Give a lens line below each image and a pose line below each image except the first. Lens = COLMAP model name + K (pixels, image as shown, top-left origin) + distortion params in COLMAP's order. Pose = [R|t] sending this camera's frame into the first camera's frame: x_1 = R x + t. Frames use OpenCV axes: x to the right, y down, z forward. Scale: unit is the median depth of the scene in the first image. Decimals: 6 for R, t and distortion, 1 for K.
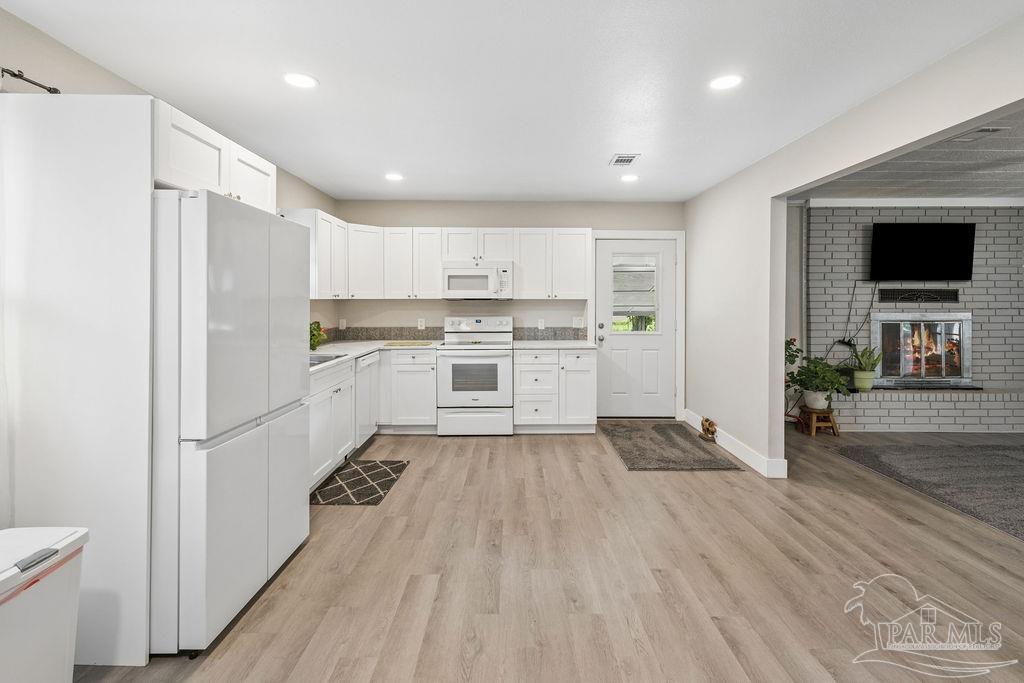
lens RADIAL K [[474.8, 0, 532.7], [0, 474.8, 307.6], [0, 0, 1]] dist [0.007541, -0.000464]
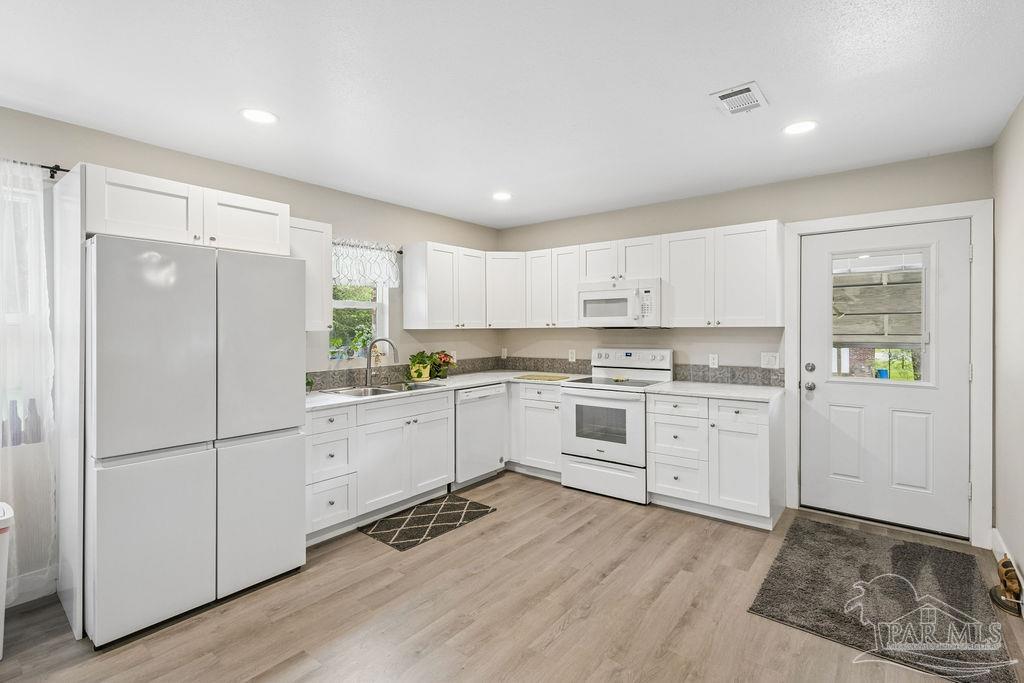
lens RADIAL K [[474.8, 0, 514.6], [0, 474.8, 334.2], [0, 0, 1]] dist [0.007541, -0.000464]
pose [[0.774945, 0.003137, -0.632021, 0.264619], [-0.003016, 0.999995, 0.001265, -0.007003], [0.632022, 0.000926, 0.774950, 0.256592]]
